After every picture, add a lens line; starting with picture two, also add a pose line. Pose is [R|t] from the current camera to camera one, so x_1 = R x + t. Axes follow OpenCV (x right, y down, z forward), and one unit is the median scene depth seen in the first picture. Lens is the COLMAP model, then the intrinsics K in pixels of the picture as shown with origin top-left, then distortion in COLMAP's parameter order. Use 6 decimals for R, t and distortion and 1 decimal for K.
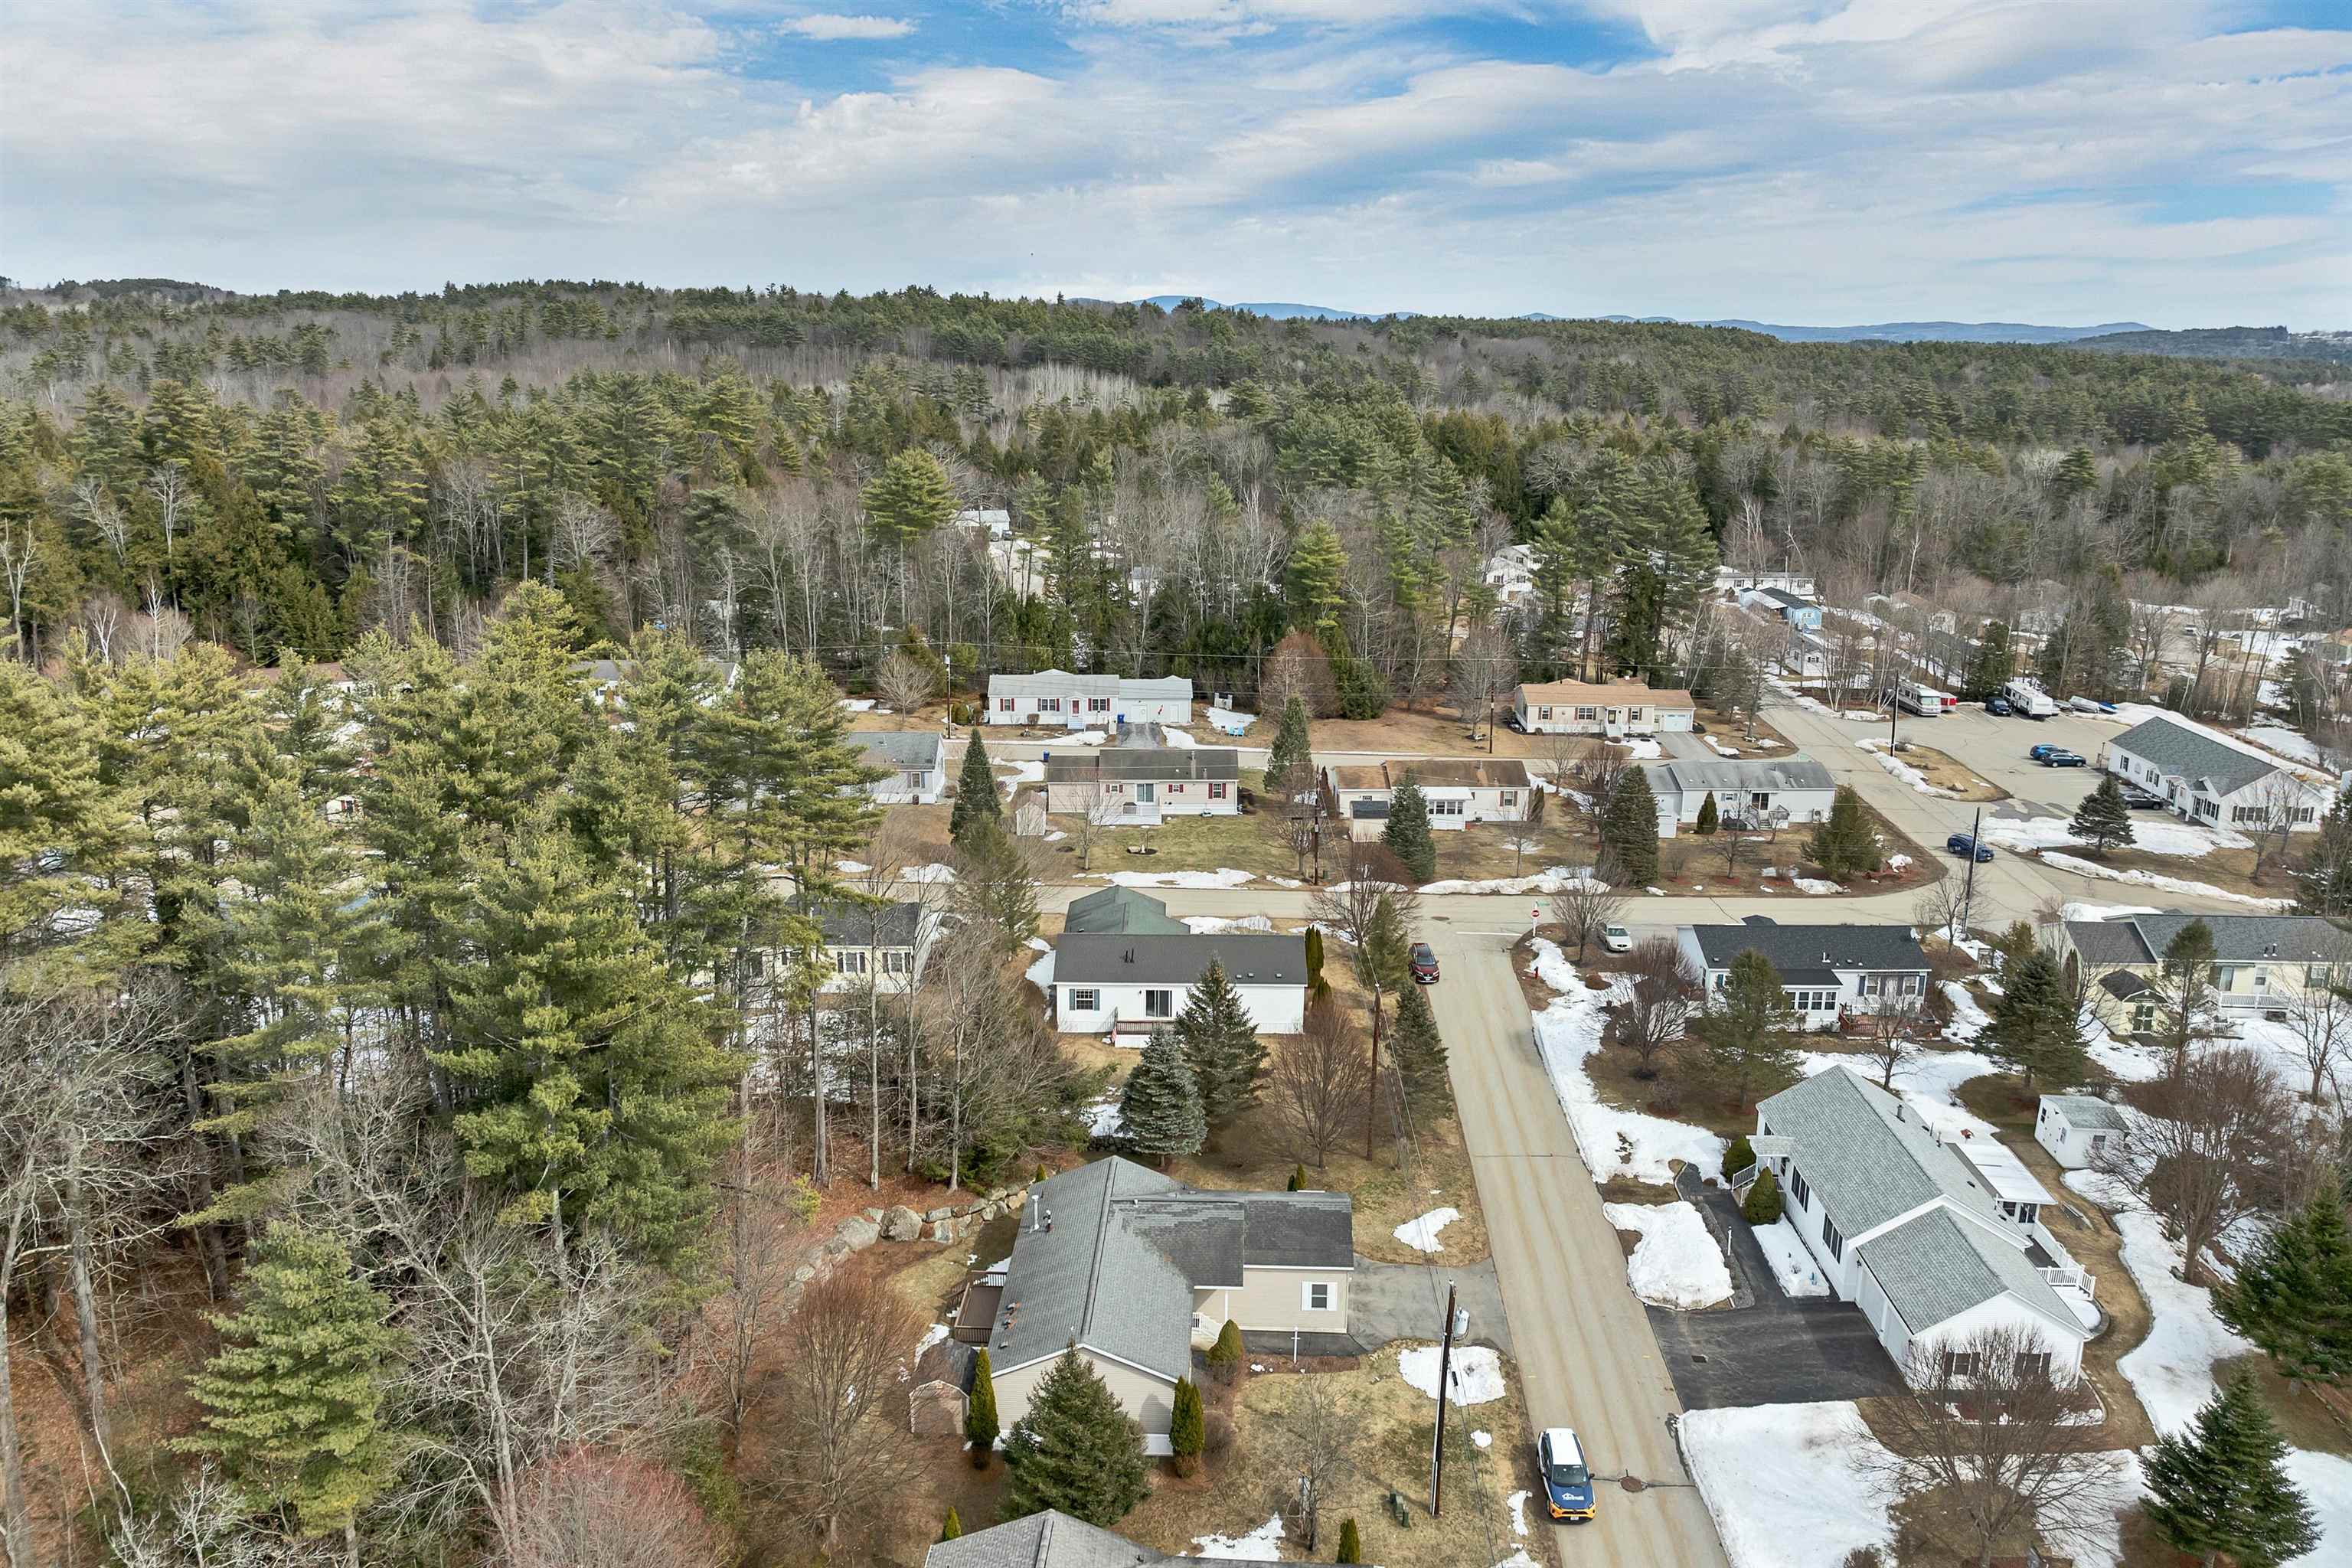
lens RADIAL K [[1686.7, 0, 1185.8], [0, 1686.7, 767.3], [0, 0, 1]] dist [-0.031410, 0.001858]
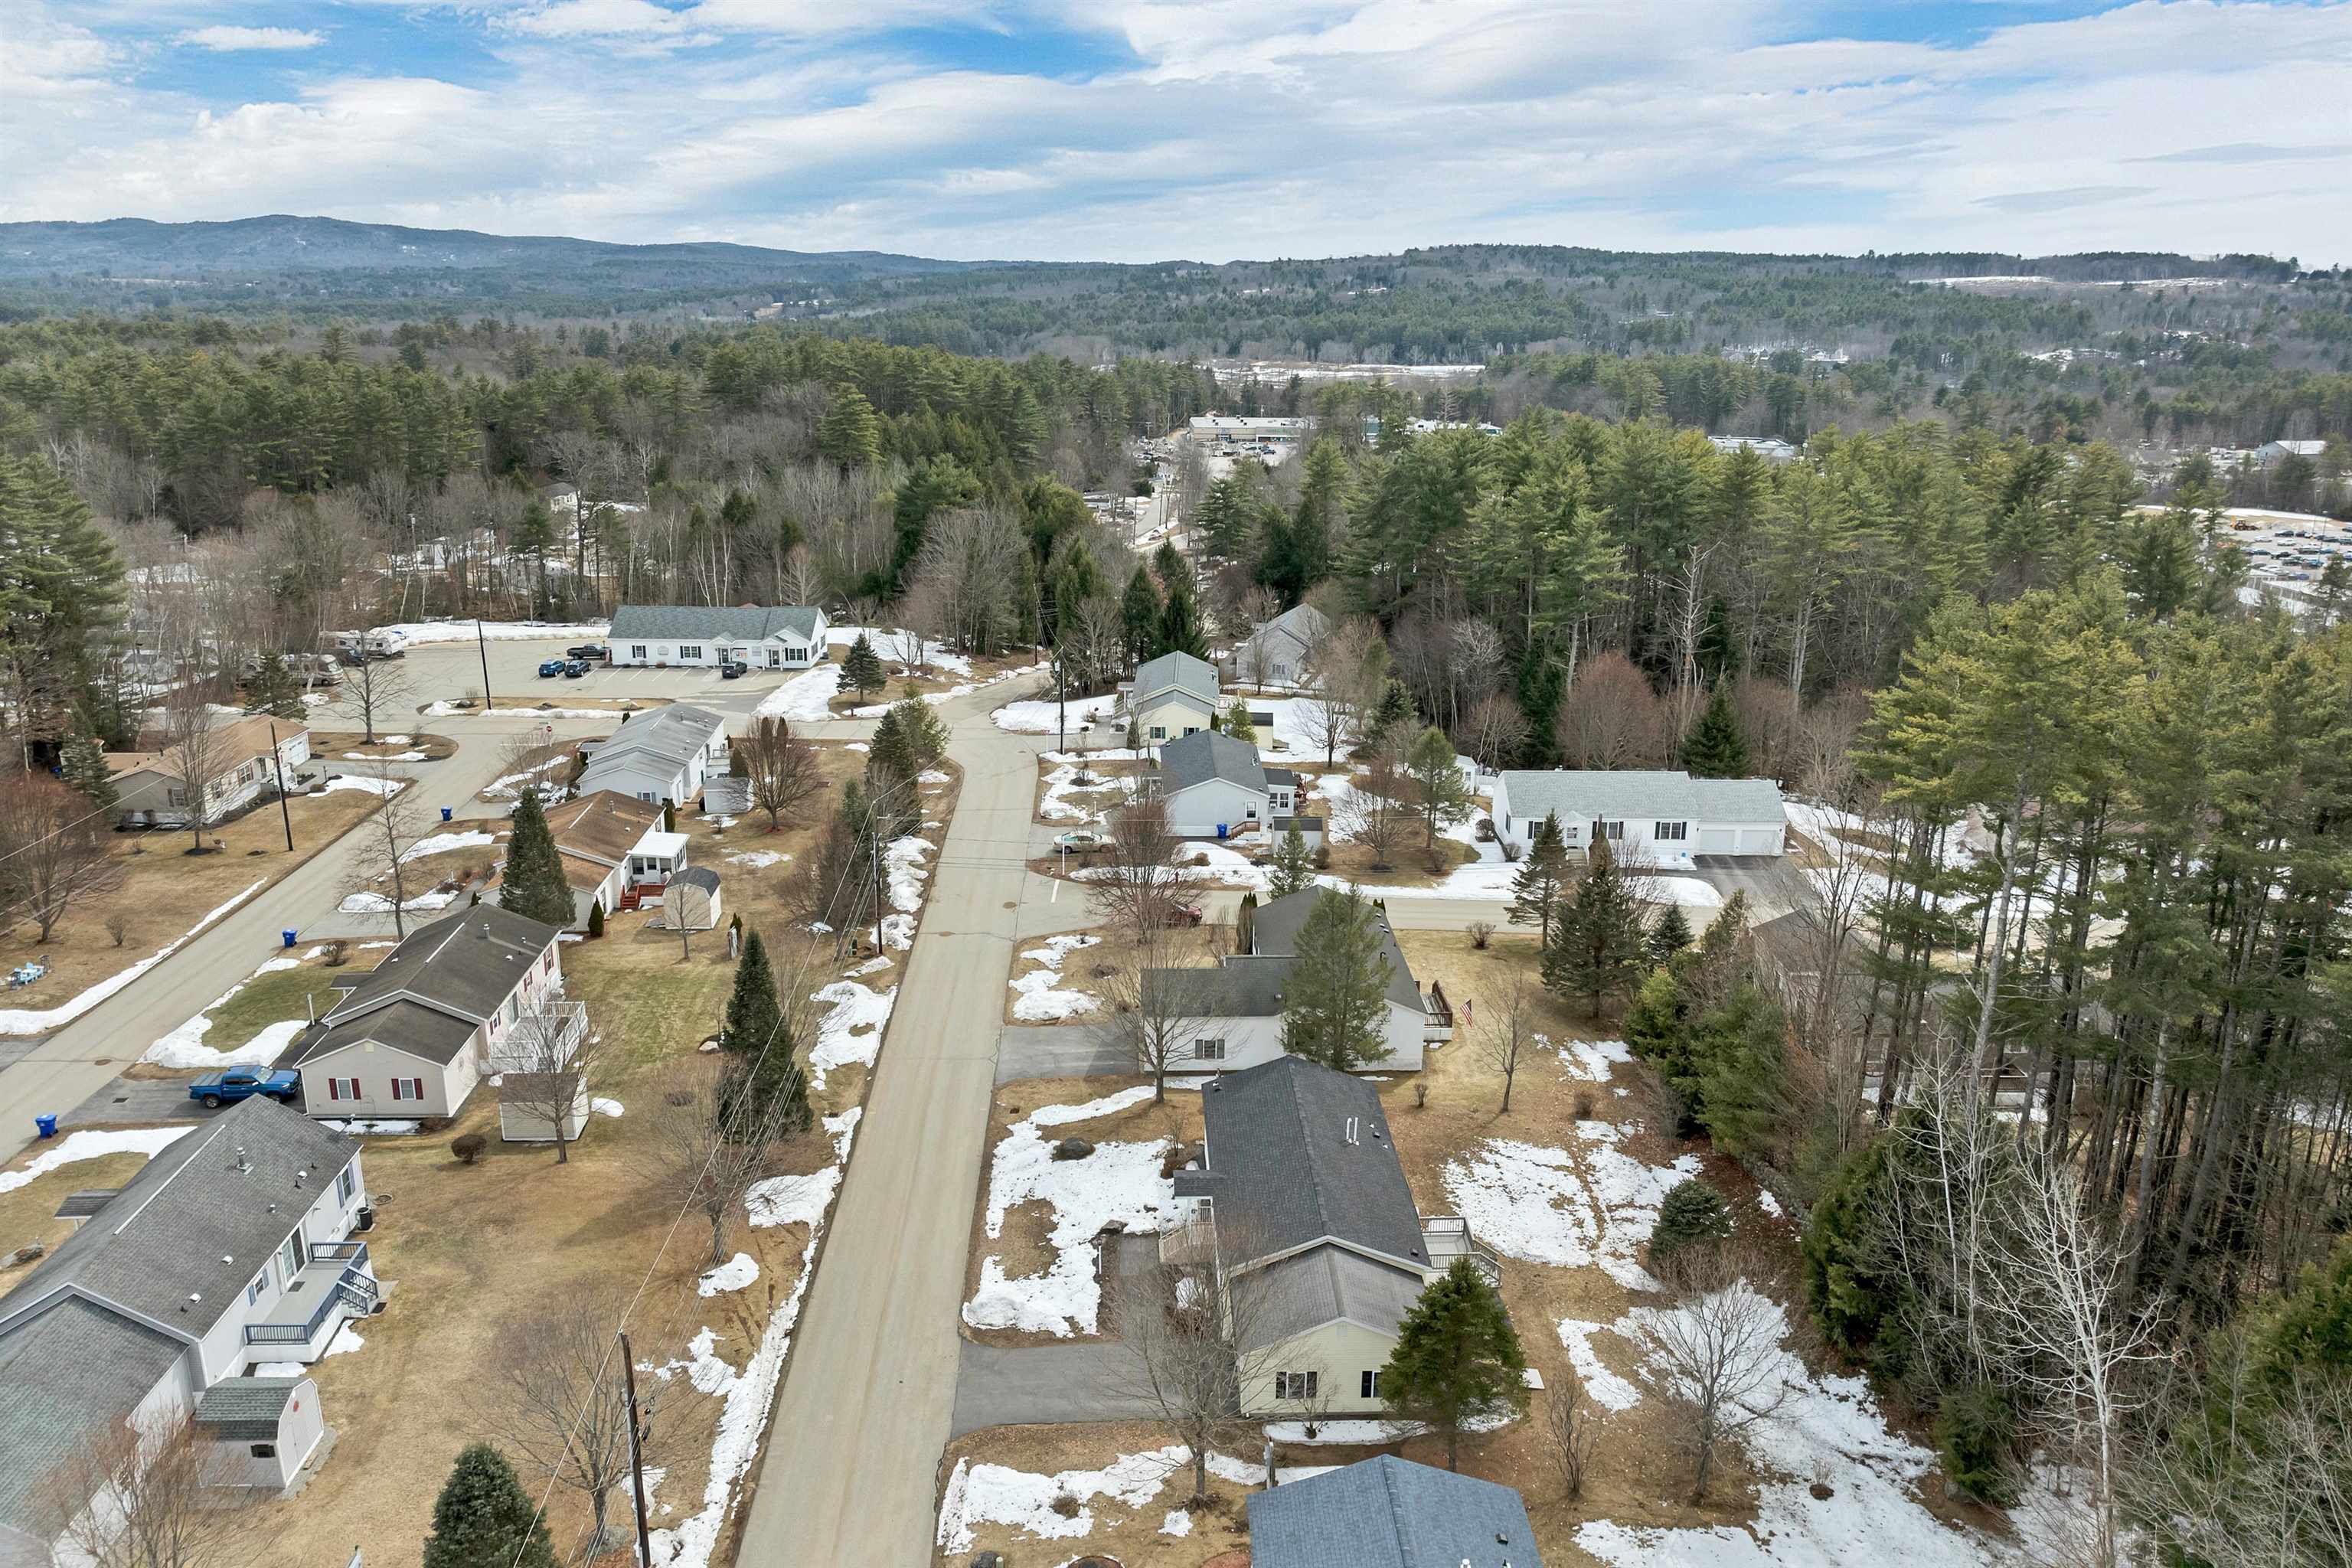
lens RADIAL K [[1686.7, 0, 1185.8], [0, 1686.7, 767.3], [0, 0, 1]] dist [-0.031410, 0.001858]
pose [[-0.041026, -0.282289, 0.958452, -0.662157], [0.235592, 0.929479, 0.283840, -0.202463], [-0.970986, 0.237449, 0.028372, 0.819281]]
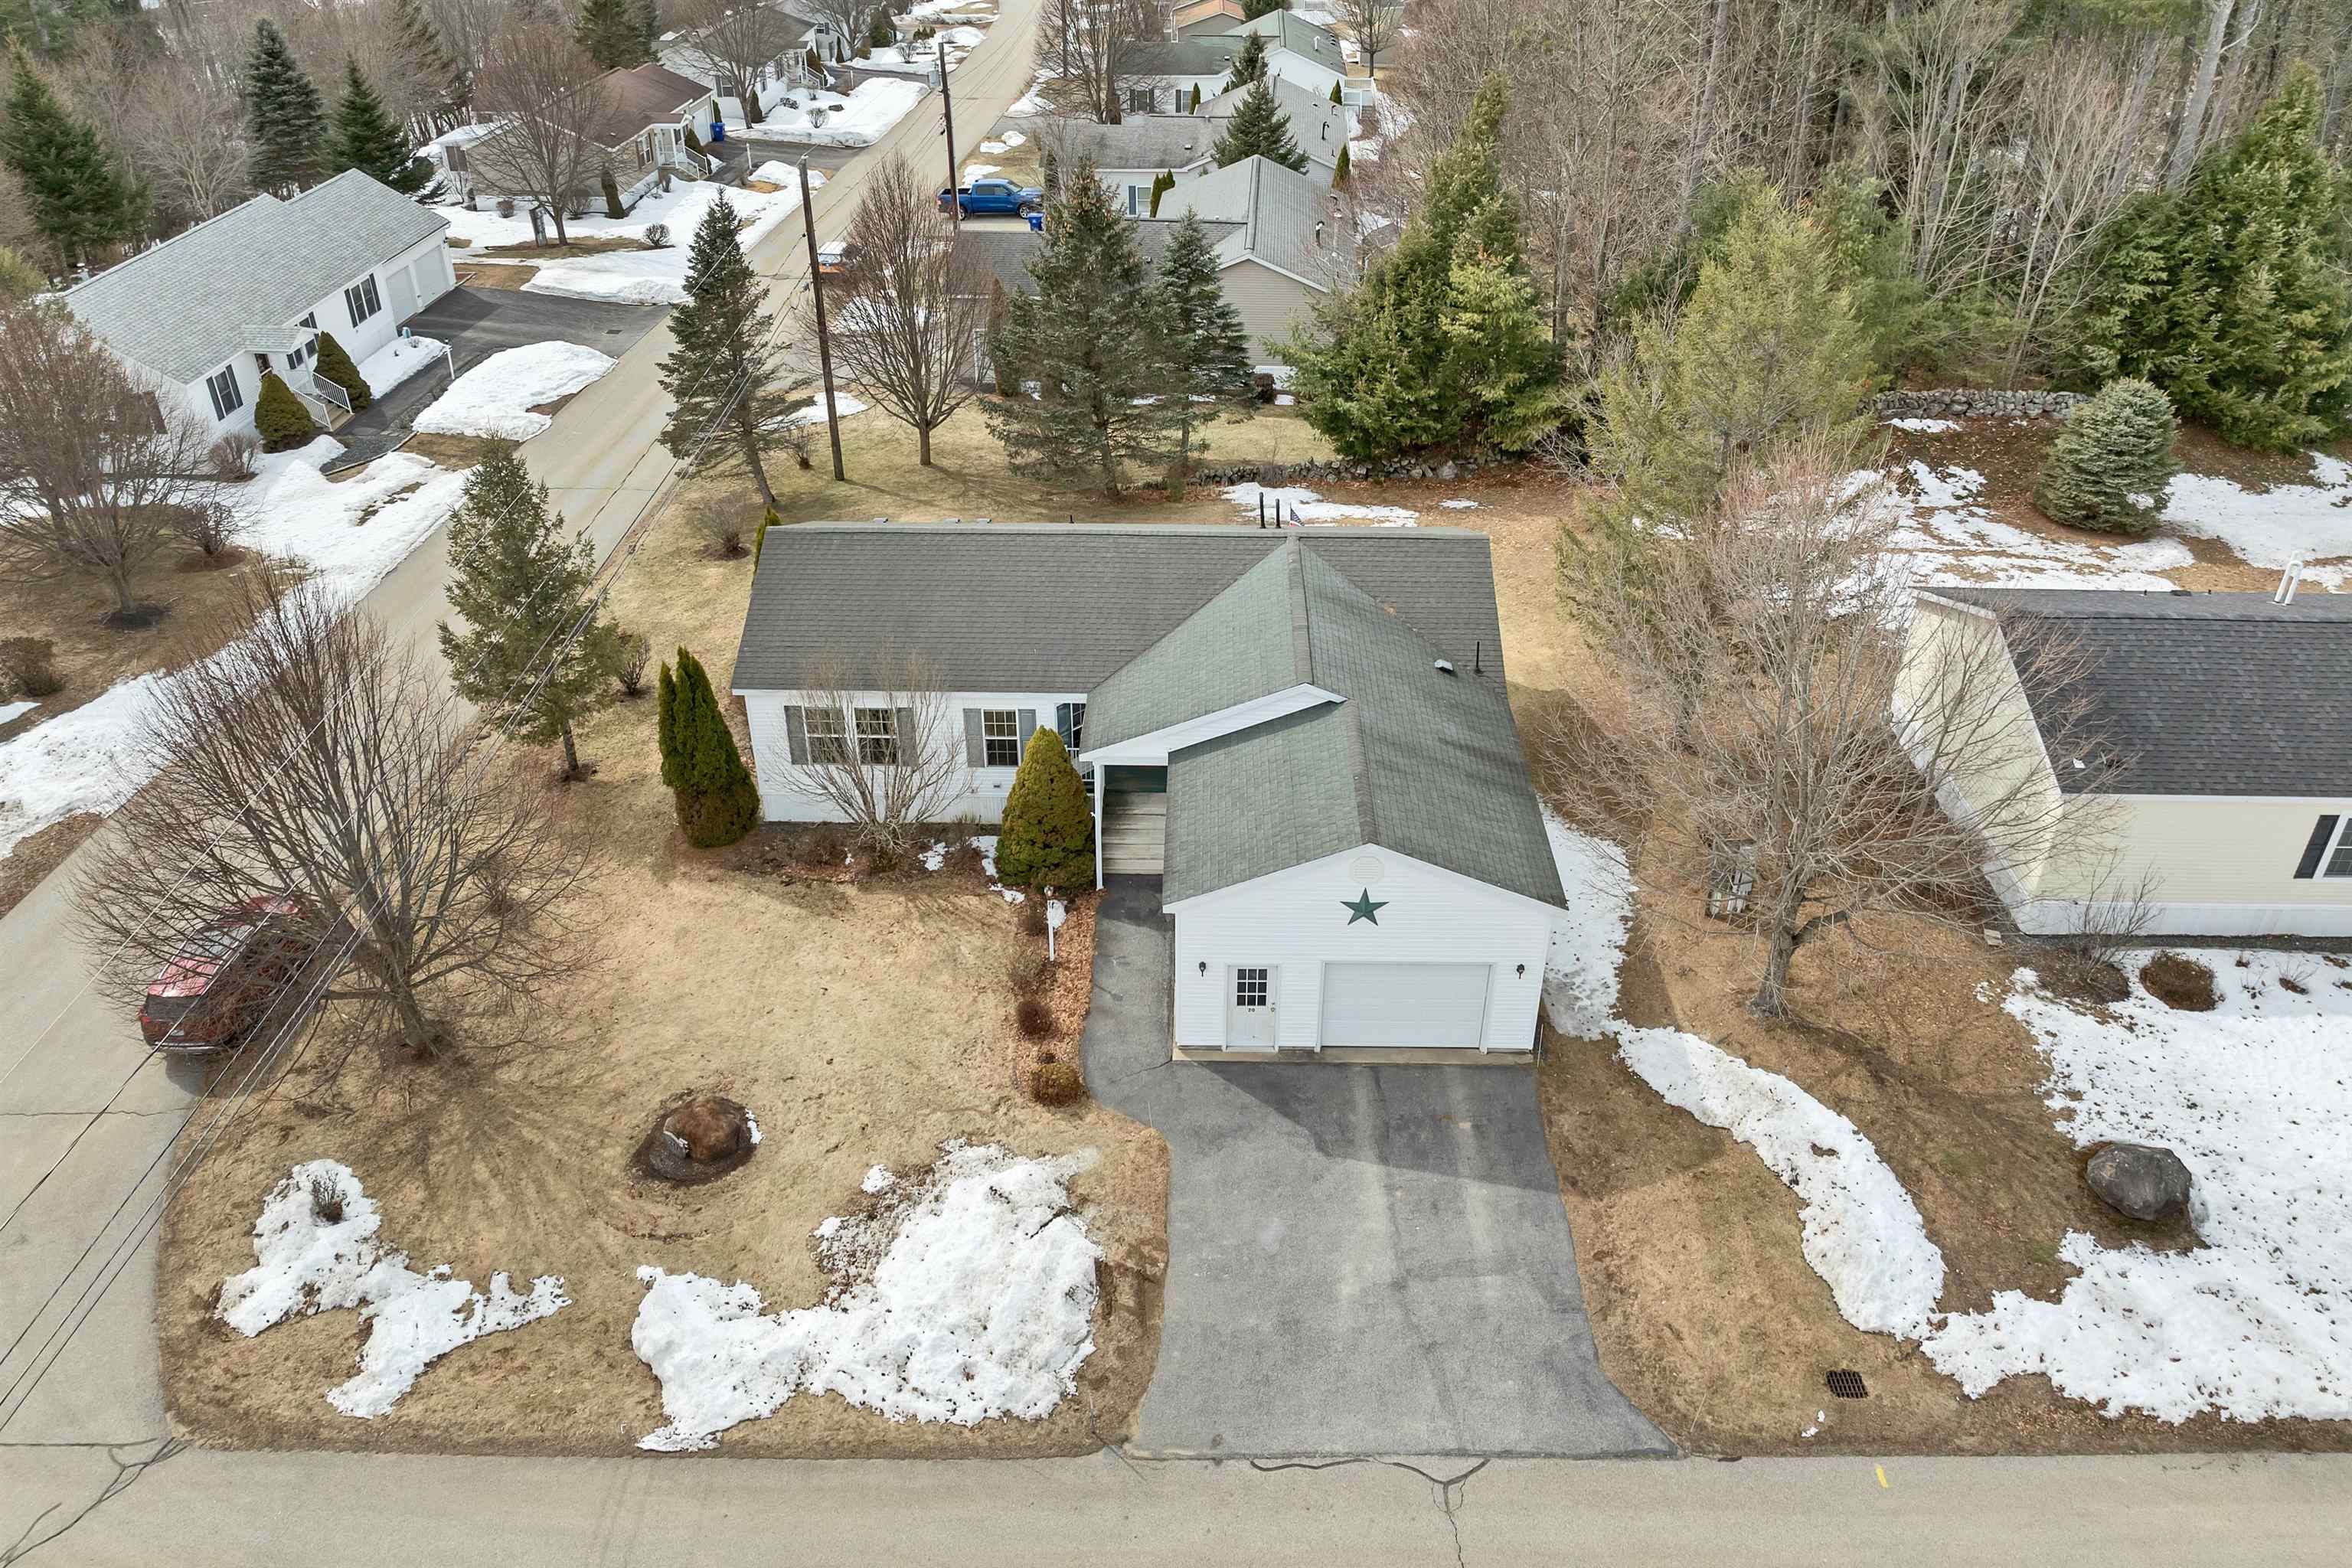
lens RADIAL K [[1708.9, 0, 1183.5], [0, 1708.9, 722.1], [0, 0, 1]] dist [-0.039532, 0.003937]
pose [[-0.999772, -0.019193, 0.009382, -0.014349], [-0.006836, 0.703497, 0.710665, -0.095099], [-0.020240, 0.710439, -0.703468, 1.009840]]
